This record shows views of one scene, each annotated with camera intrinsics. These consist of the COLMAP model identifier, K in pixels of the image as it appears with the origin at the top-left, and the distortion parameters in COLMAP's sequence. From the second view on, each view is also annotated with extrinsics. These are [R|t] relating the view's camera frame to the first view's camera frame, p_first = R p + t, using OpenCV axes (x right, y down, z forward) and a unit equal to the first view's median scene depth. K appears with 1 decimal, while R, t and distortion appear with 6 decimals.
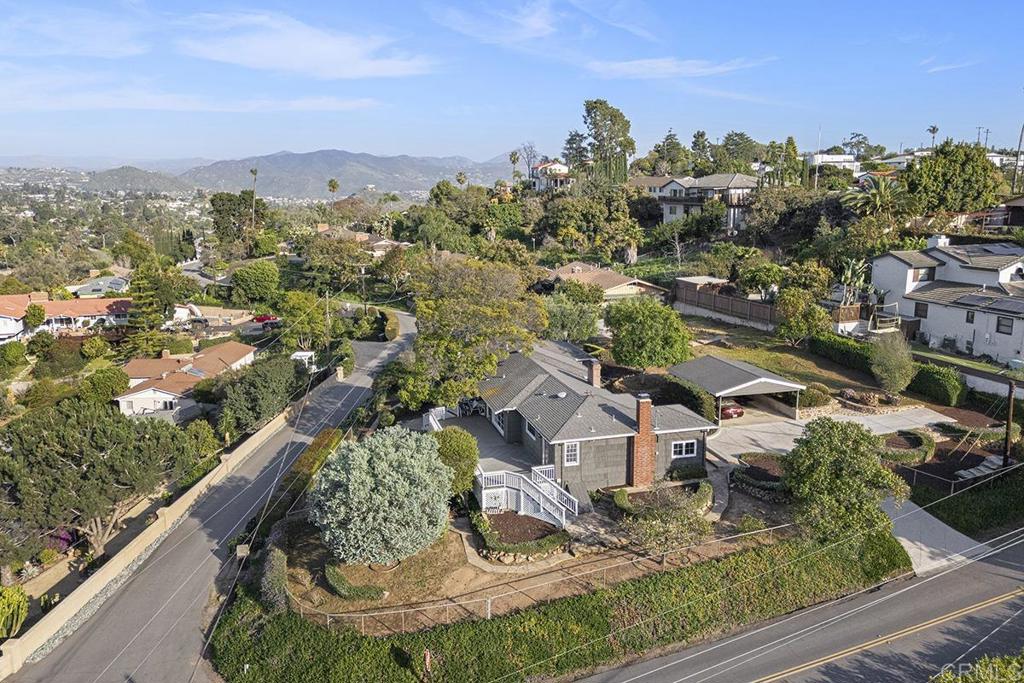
lens RADIAL K [[745.1, 0, 513.5], [0, 745.1, 344.5], [0, 0, 1]] dist [0.078905, -0.075334]
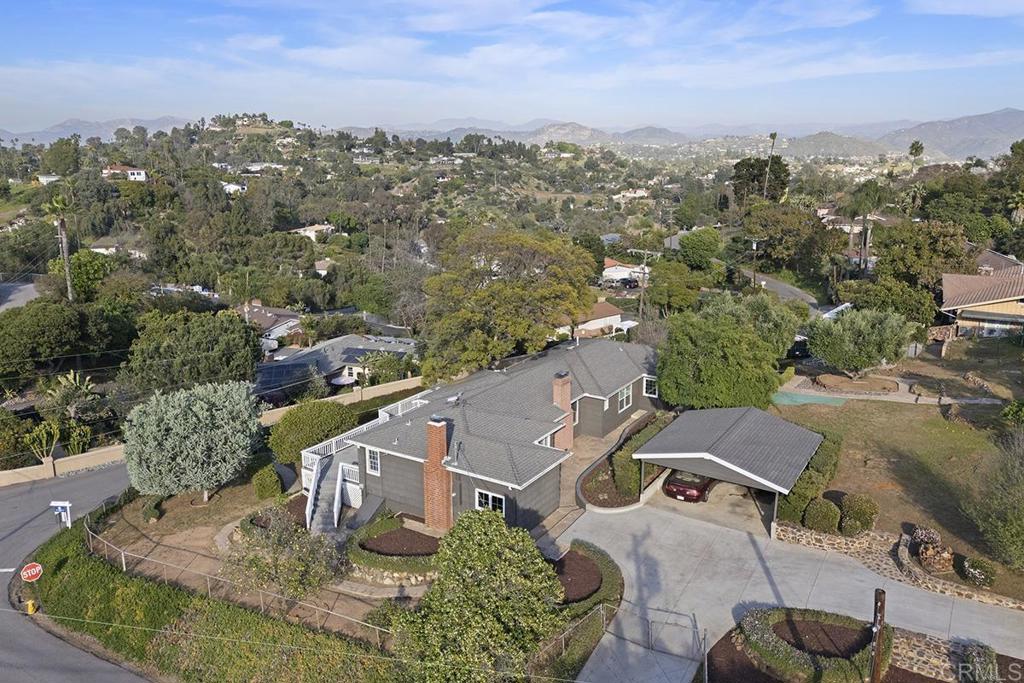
lens RADIAL K [[745.1, 0, 511.3], [0, 745.1, 336.0], [0, 0, 1]] dist [0.078905, -0.075334]
pose [[0.664179, 0.179577, -0.725685, 0.273641], [-0.154905, 0.982711, 0.101404, -0.038305], [0.731349, 0.045062, 0.680513, 0.177044]]
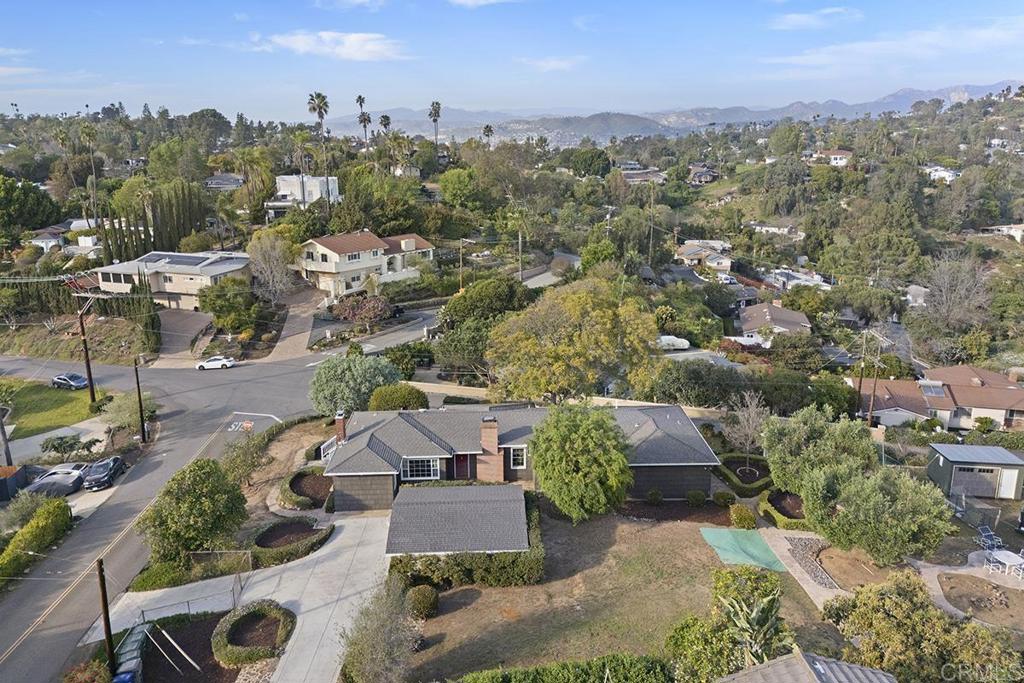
lens RADIAL K [[745.1, 0, 511.3], [0, 745.1, 320.5], [0, 0, 1]] dist [0.078905, -0.075334]
pose [[-0.238966, 0.249904, -0.938319, 0.410555], [-0.195964, 0.934022, 0.298667, -0.164478], [0.951049, 0.255248, -0.174227, 0.493662]]
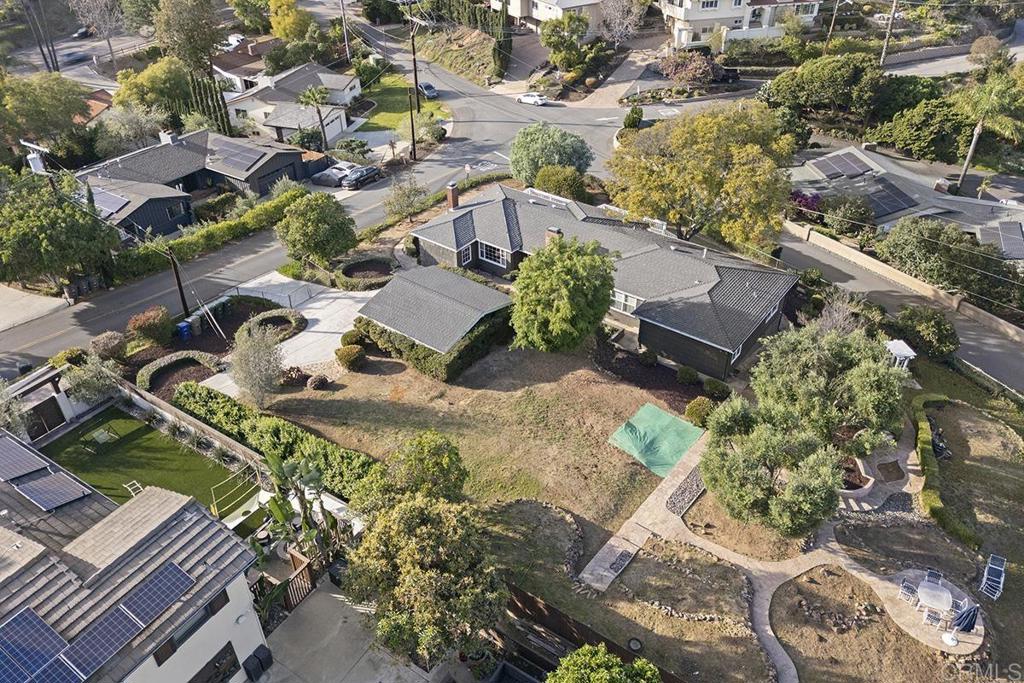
lens RADIAL K [[745.1, 0, 519.8], [0, 745.1, 311.8], [0, 0, 1]] dist [0.078905, -0.075334]
pose [[-0.797221, 0.352512, -0.490076, 0.279422], [-0.110230, 0.713154, 0.692286, -0.242197], [0.593539, 0.605926, -0.529684, 0.660973]]
